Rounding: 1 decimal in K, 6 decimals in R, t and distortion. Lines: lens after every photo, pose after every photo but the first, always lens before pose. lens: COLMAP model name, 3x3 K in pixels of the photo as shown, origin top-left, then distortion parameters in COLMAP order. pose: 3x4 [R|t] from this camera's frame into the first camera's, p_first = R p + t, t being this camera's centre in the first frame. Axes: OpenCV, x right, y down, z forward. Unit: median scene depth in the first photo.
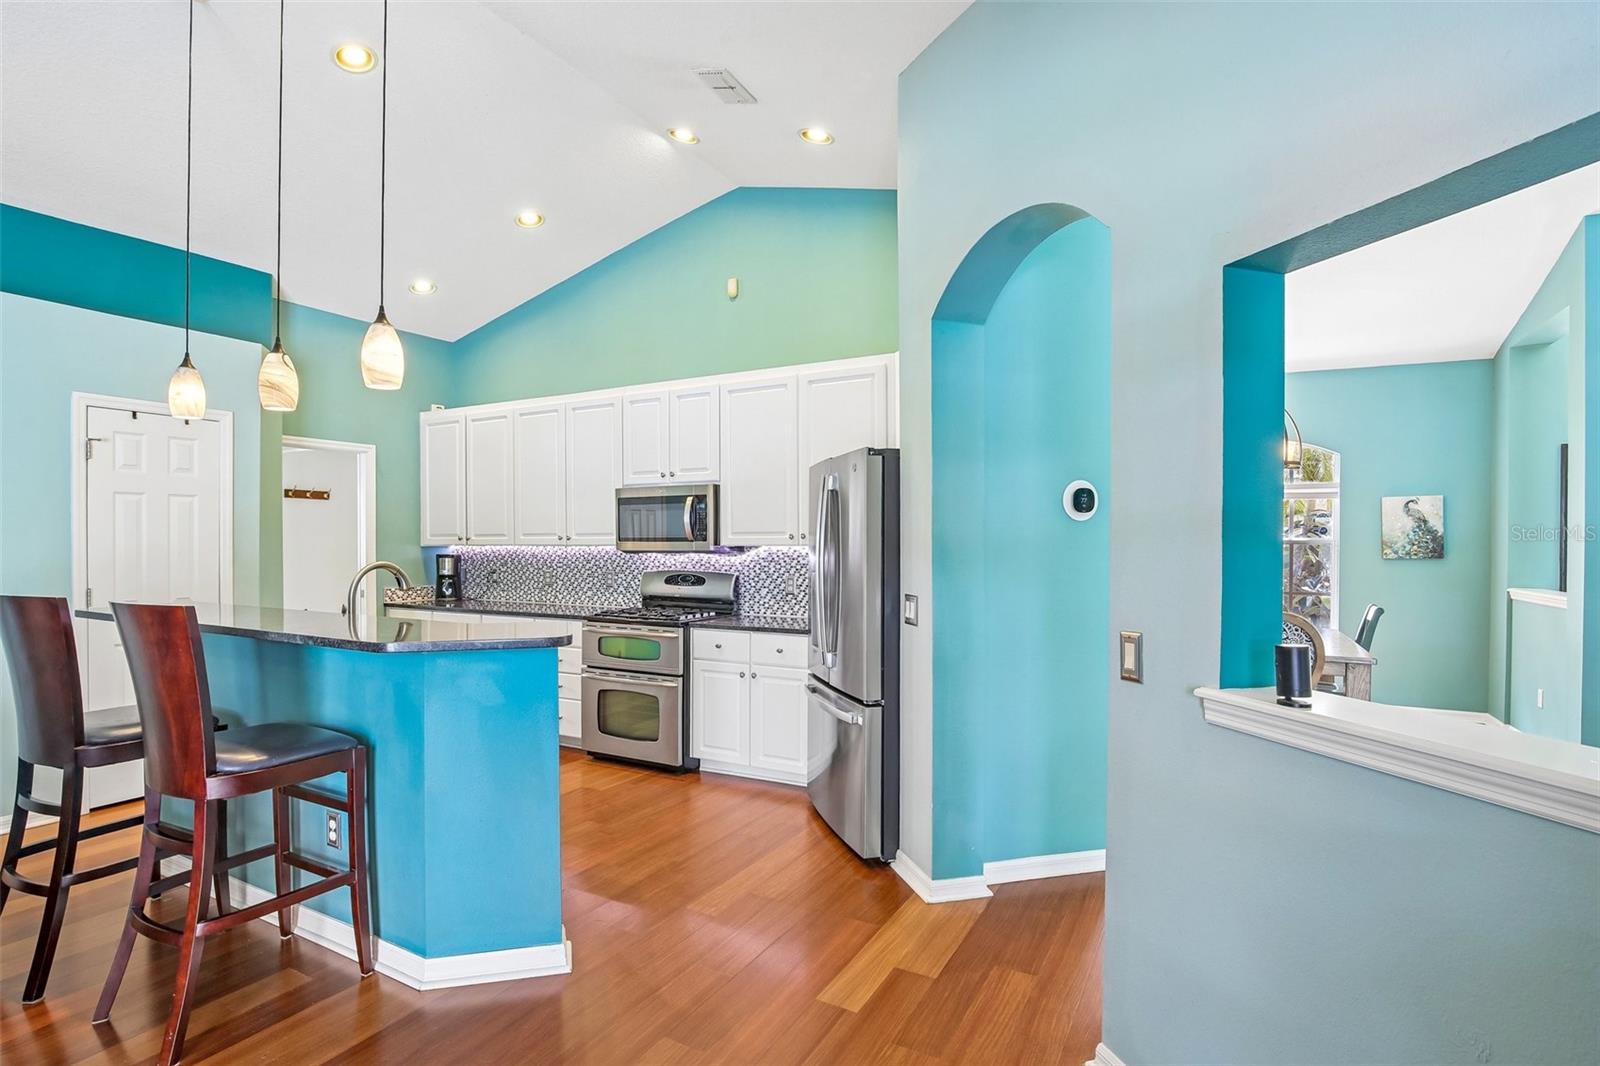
lens RADIAL K [[797.2, 0, 804.7], [0, 797.2, 542.1], [0, 0, 1]] dist [-0.024633, 0.001421]
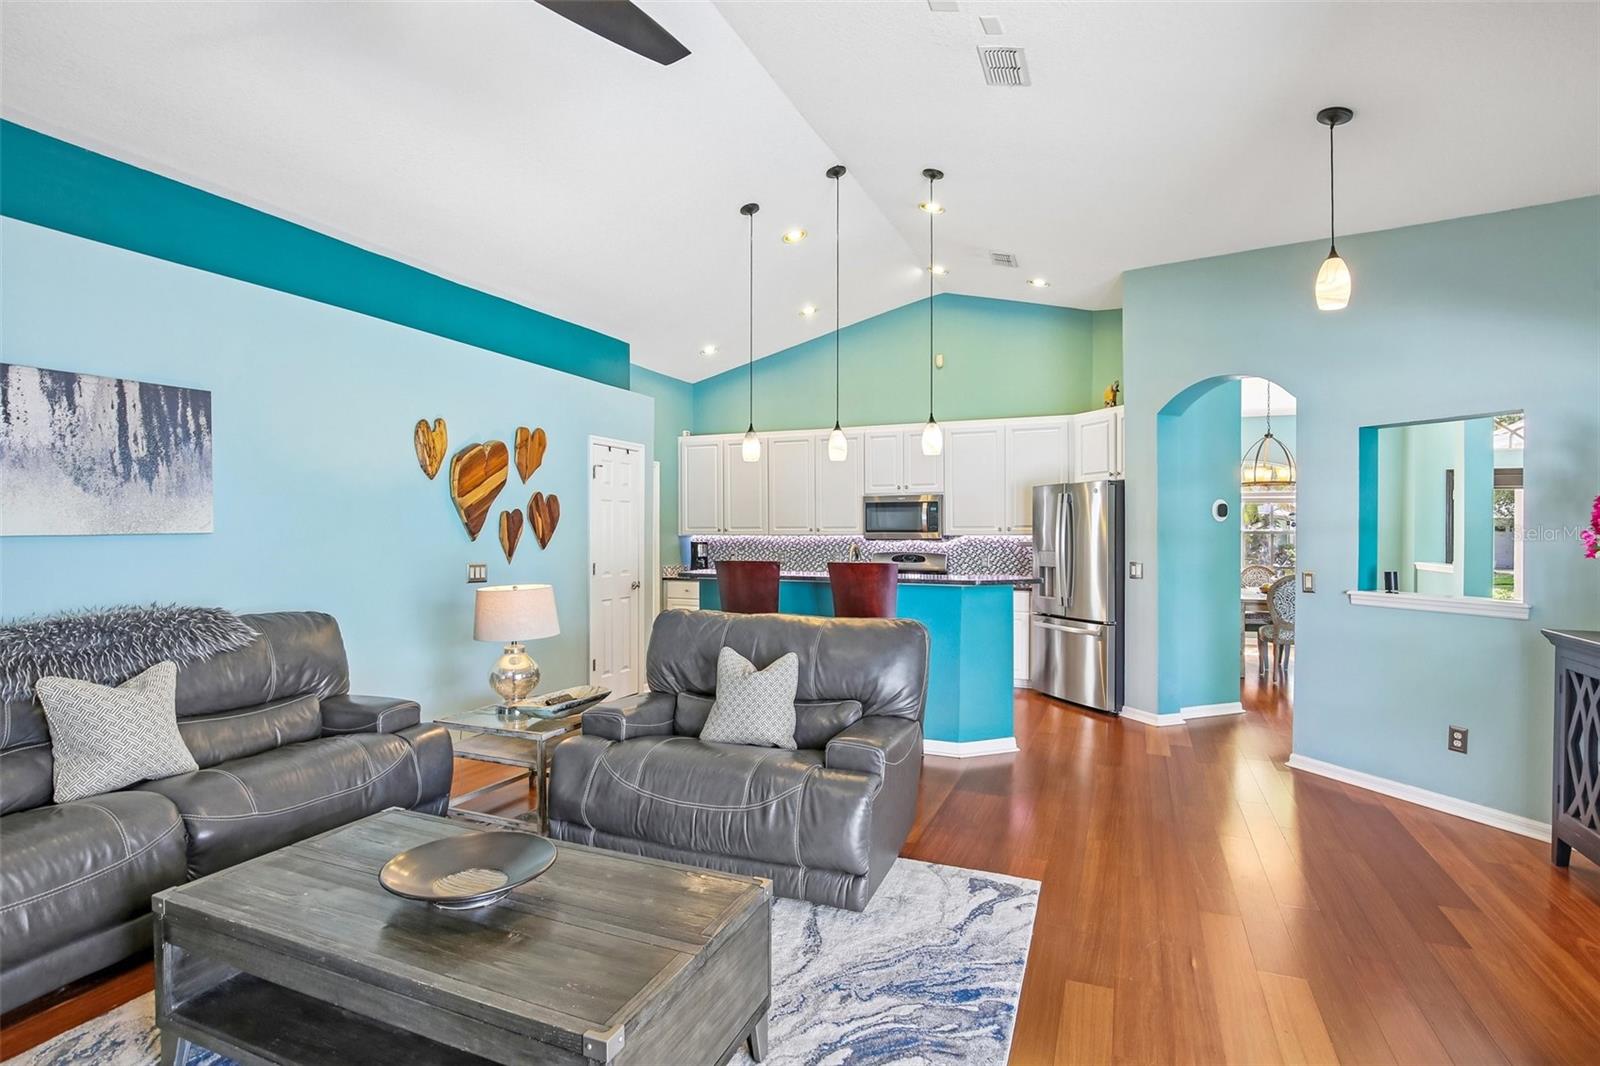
lens RADIAL K [[794.4, 0, 795.7], [0, 794.4, 525.7], [0, 0, 1]] dist [-0.029154, -0.000273]
pose [[0.994748, 0.001129, 0.102349, -0.524311], [-0.000406, 0.999975, -0.007084, -0.002786], [-0.102354, 0.007005, 0.994723, -0.454283]]
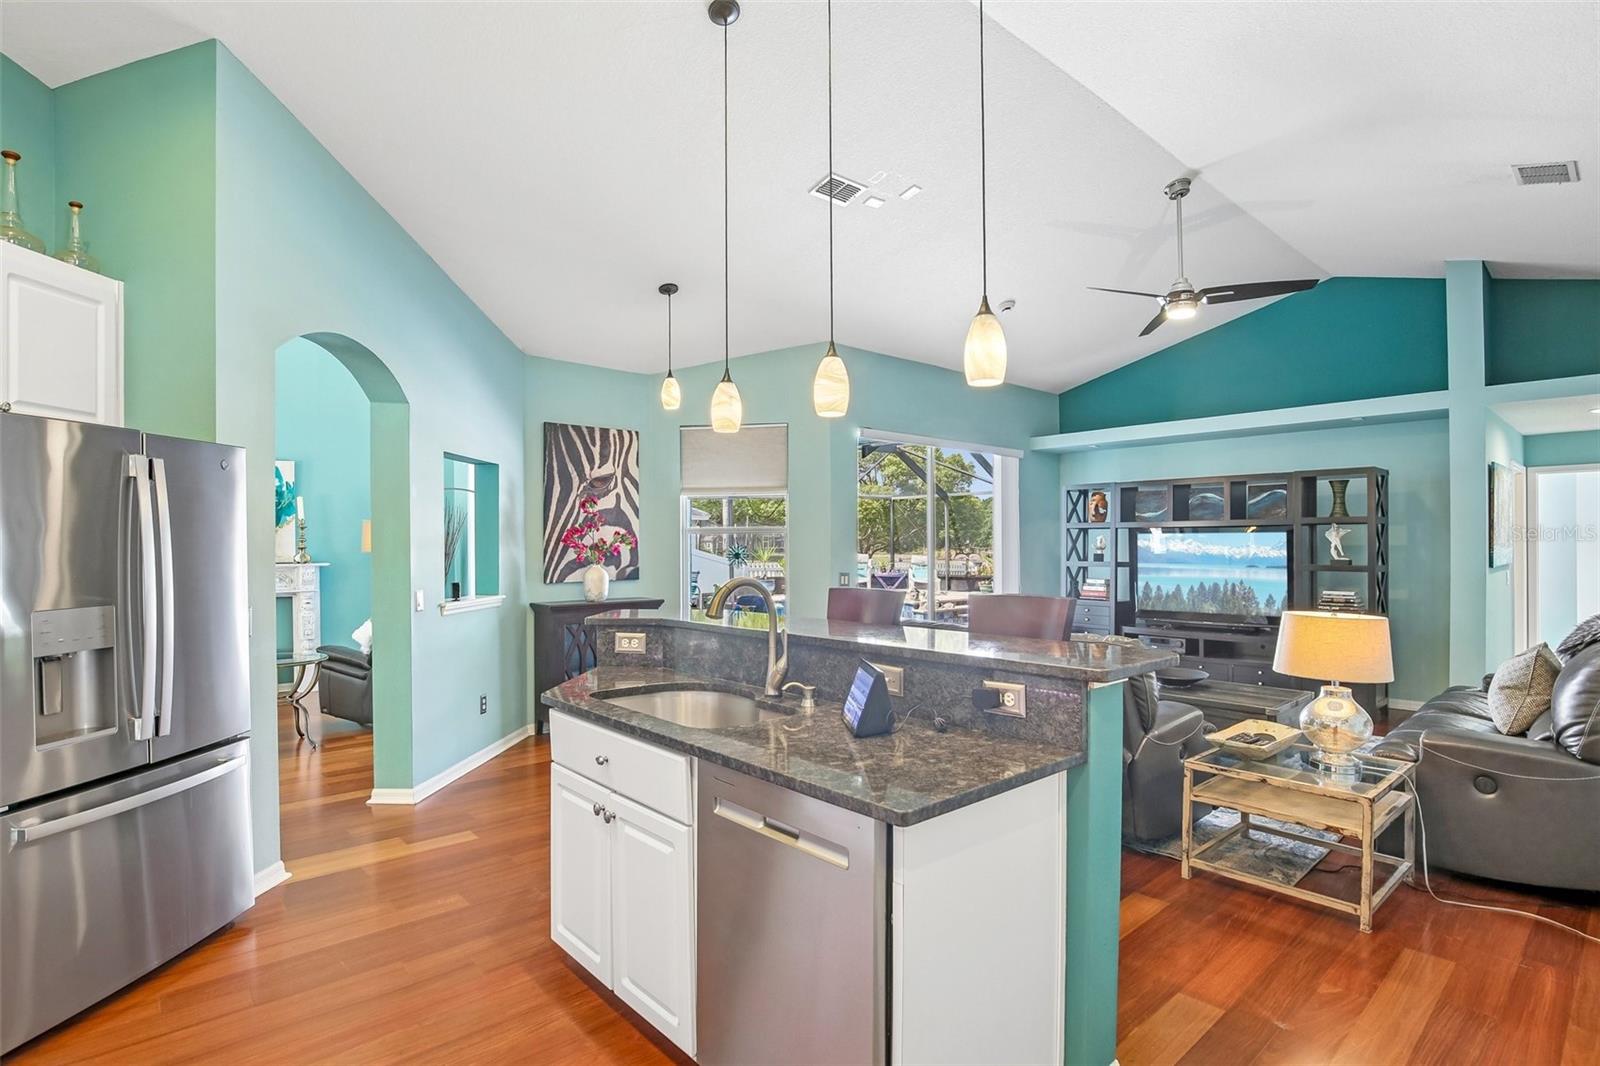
lens RADIAL K [[797.2, 0, 804.7], [0, 797.2, 542.1], [0, 0, 1]] dist [-0.024633, 0.001421]
pose [[-0.945051, 0.002136, 0.326917, -0.531007], [0.002735, 0.999995, 0.001373, -0.008974], [-0.326912, 0.002191, -0.945052, 1.058744]]
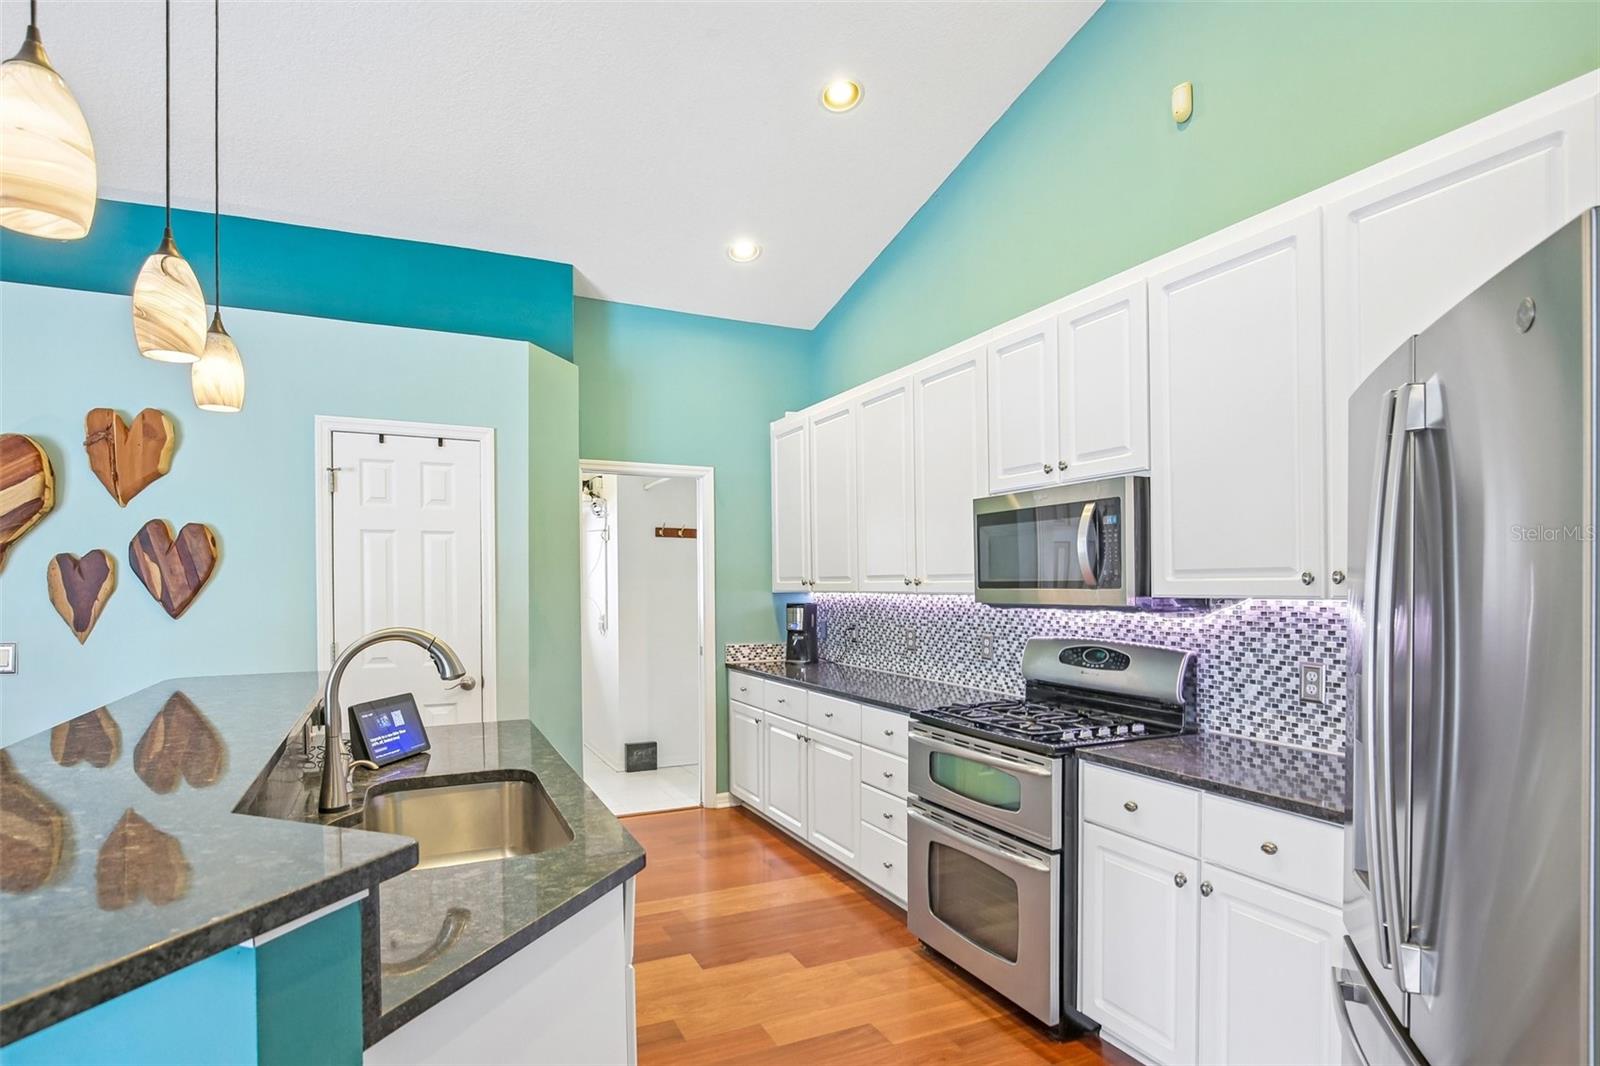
lens RADIAL K [[821.3, 0, 799.4], [0, 821.3, 586.4], [0, 0, 1]] dist [-0.033227, -0.000356]
pose [[0.814366, -0.000125, -0.580352, 0.012737], [0.002714, 0.999990, 0.003594, -0.004579], [0.580345, -0.004502, 0.814358, 0.435704]]
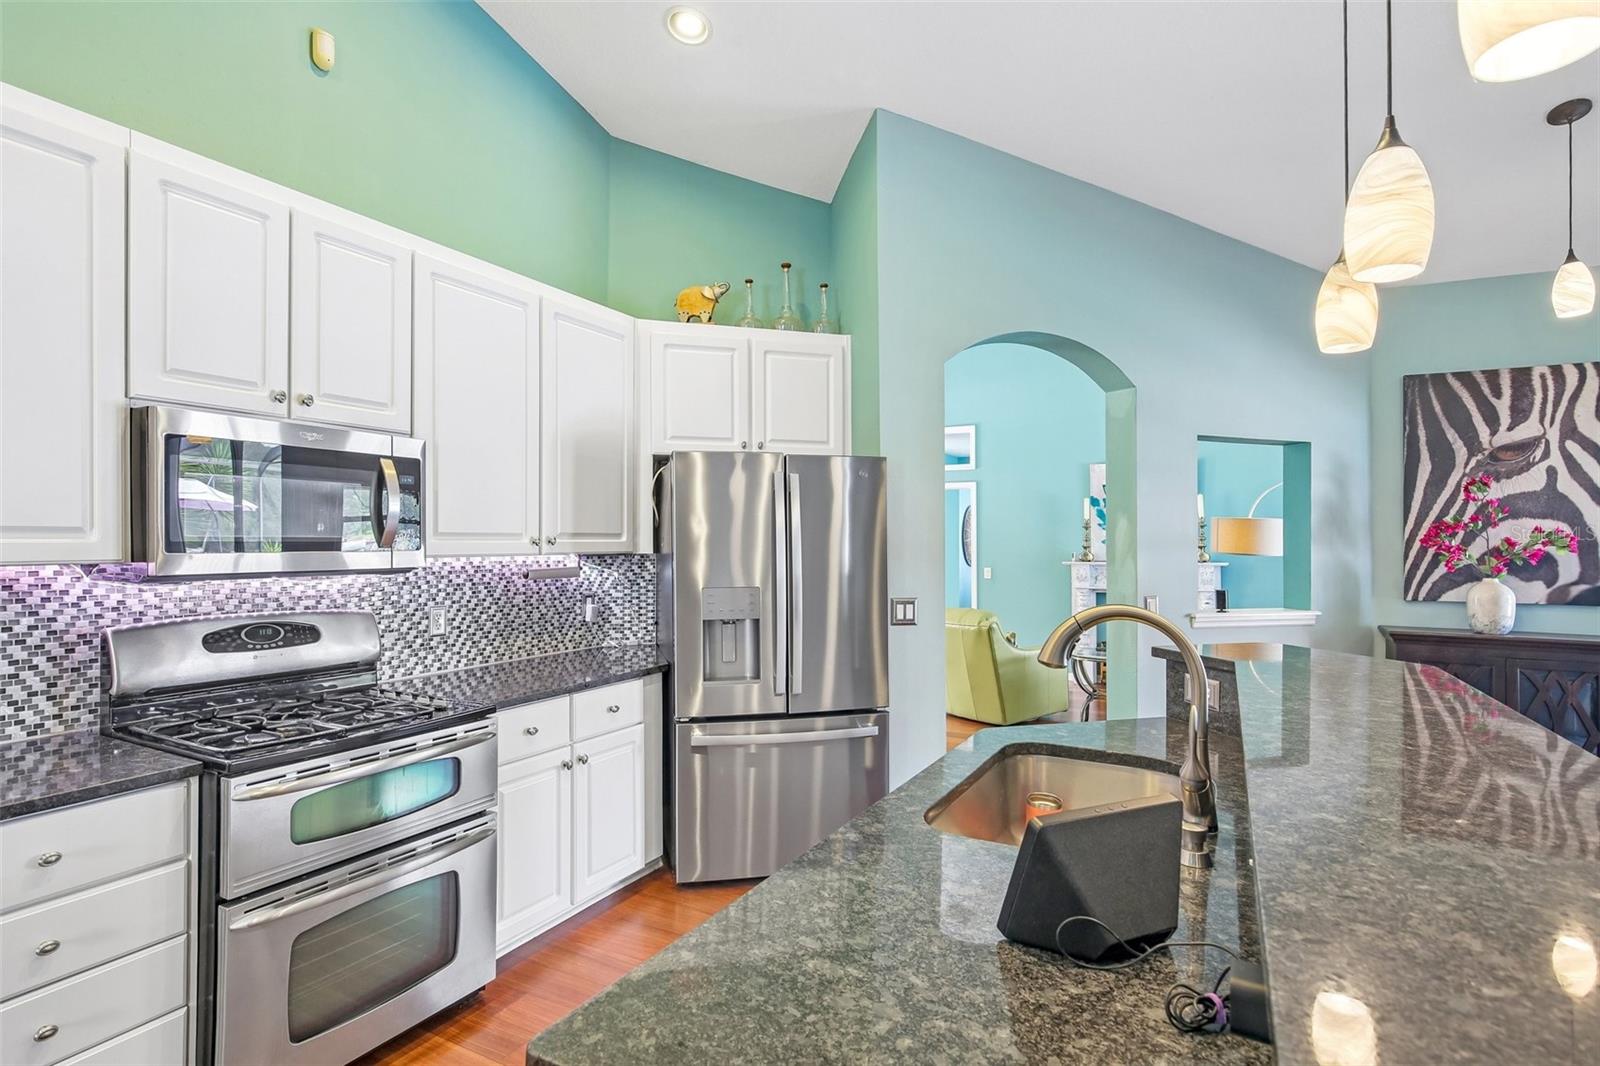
lens RADIAL K [[805.2, 0, 800.0], [0, 805.2, 533.0], [0, 0, 1]] dist [-0.010533, -0.000174]
pose [[-0.015662, 0.010158, 0.999826, -0.623413], [-0.004559, 0.999937, -0.010230, -0.007321], [-0.999867, -0.004719, -0.015614, 0.729358]]
